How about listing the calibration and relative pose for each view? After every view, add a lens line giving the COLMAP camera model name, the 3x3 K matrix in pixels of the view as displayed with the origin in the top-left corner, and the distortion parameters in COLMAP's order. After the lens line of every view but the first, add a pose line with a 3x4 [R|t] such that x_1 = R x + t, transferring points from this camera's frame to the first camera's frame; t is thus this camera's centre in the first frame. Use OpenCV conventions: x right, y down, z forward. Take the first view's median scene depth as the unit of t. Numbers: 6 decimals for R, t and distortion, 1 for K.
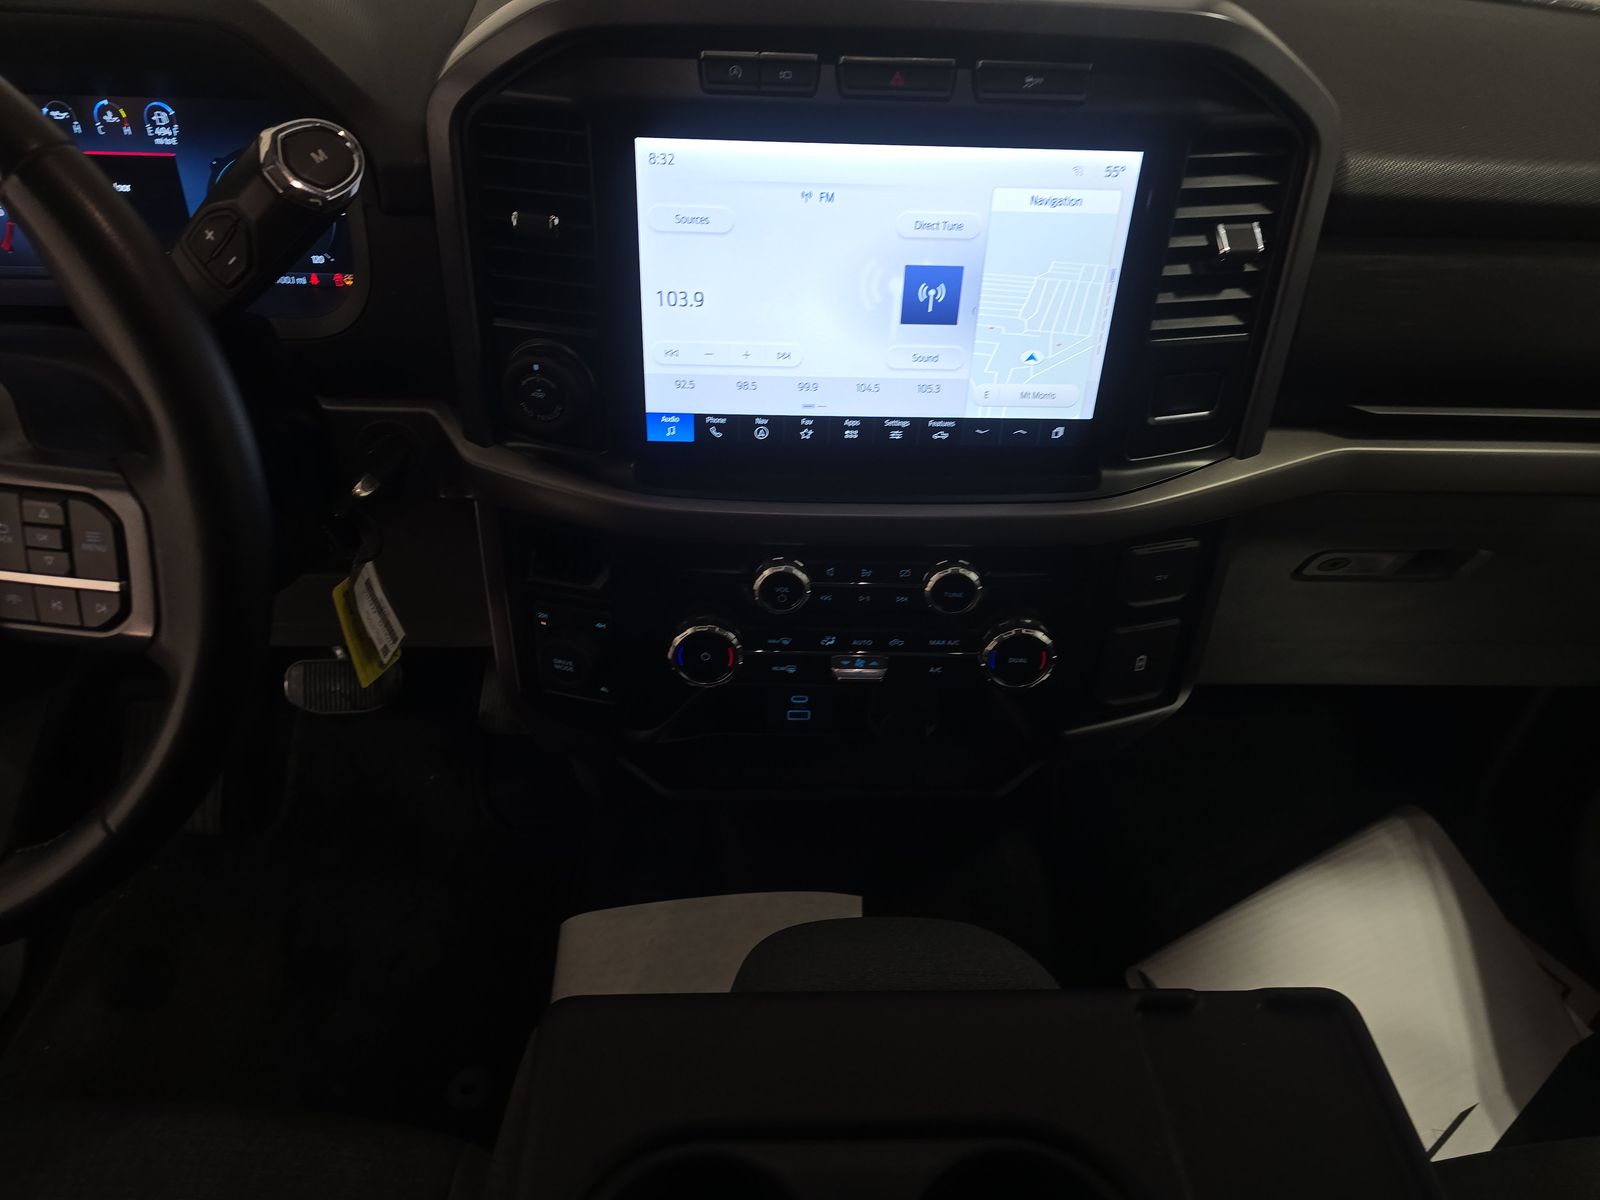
lens RADIAL K [[1066.2, 0, 800.0], [0, 1066.2, 600.0], [0, 0, 1]] dist [0.059787, -0.056012]
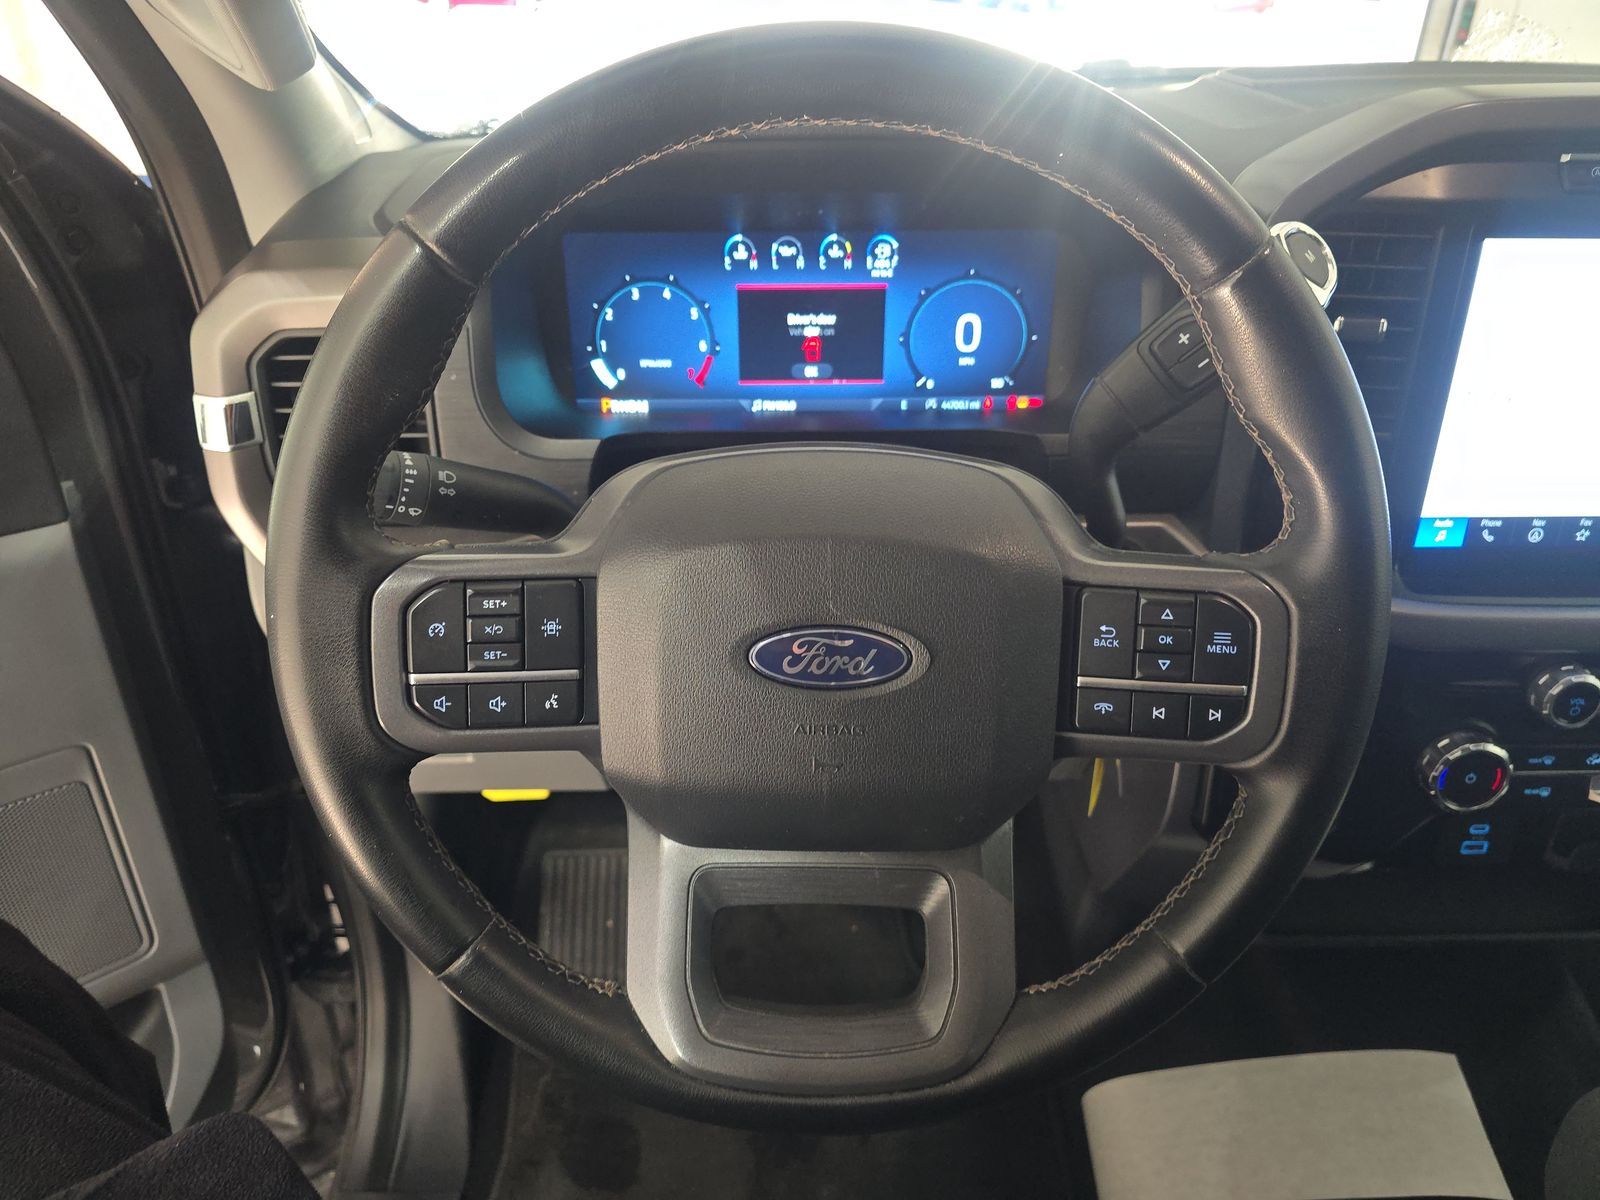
lens RADIAL K [[1066.2, 0, 800.0], [0, 1066.2, 600.0], [0, 0, 1]] dist [0.059787, -0.056012]
pose [[0.999425, -0.023582, -0.024361, -0.654861], [0.019892, 0.989675, -0.141943, 0.022304], [0.027457, 0.141377, 0.989575, 0.044863]]
